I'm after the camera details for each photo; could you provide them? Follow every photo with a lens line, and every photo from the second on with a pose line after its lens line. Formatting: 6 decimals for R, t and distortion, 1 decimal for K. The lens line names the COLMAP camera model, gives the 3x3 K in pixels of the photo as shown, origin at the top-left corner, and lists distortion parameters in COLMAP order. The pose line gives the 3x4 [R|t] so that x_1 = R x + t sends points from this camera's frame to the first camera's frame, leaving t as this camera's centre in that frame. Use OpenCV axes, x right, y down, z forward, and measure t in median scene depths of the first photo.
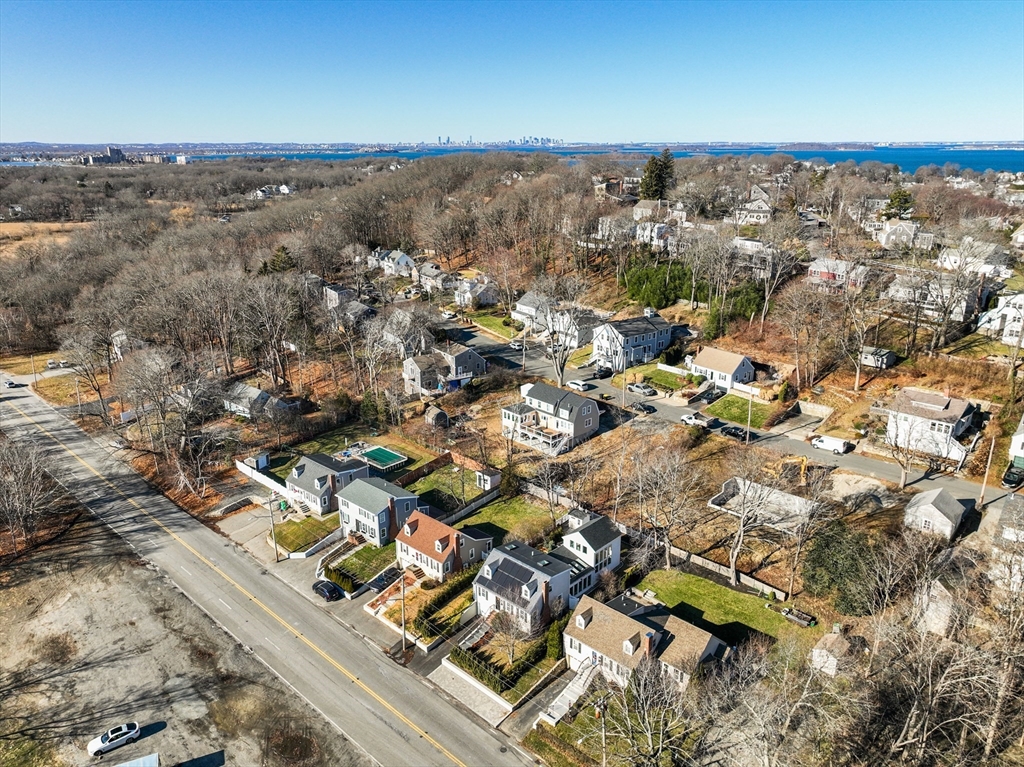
lens RADIAL K [[738.9, 0, 512.0], [0, 738.9, 383.5], [0, 0, 1]] dist [0.006658, 0.003775]
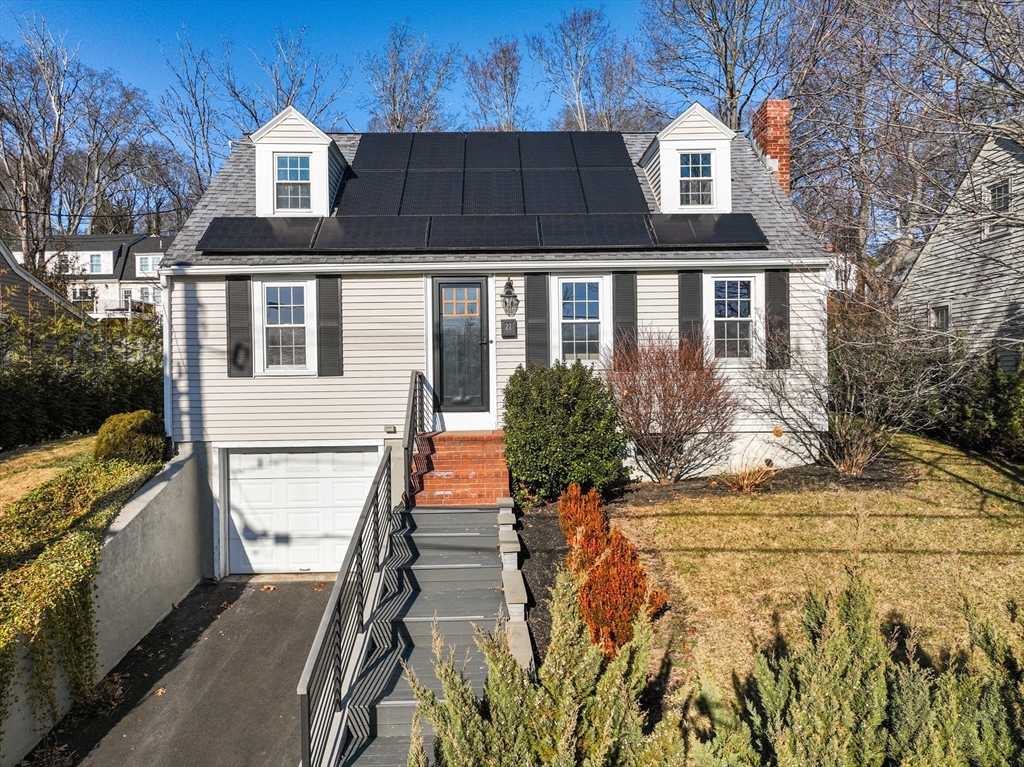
lens RADIAL K [[738.9, 0, 512.0], [0, 738.9, 383.5], [0, 0, 1]] dist [0.006658, 0.003775]
pose [[0.714907, -0.011193, 0.699130, -0.067178], [0.229397, 0.948285, -0.219391, 0.230390], [-0.660519, 0.317222, 0.680503, 0.636347]]
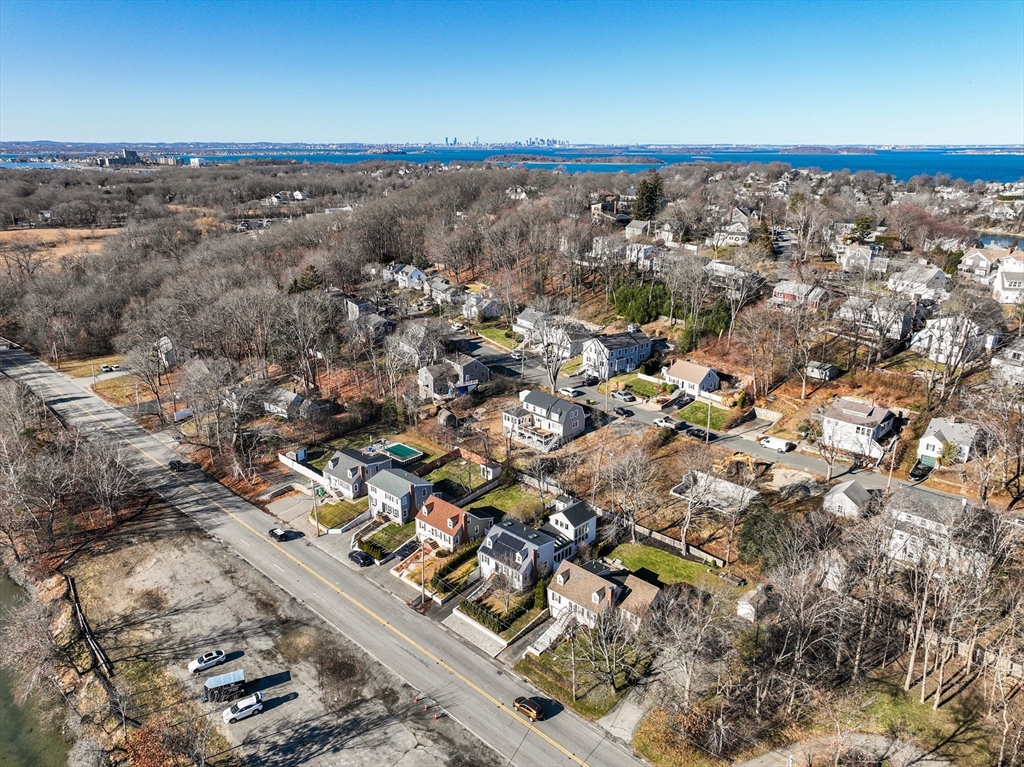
lens RADIAL K [[731.4, 0, 512.0], [0, 731.4, 383.5], [0, 0, 1]] dist [0.007285, -0.001184]
pose [[0.999954, 0.007395, -0.006110, 0.008340], [-0.007382, 0.999970, 0.002240, -0.014937], [0.006126, -0.002195, 0.999979, -0.178310]]
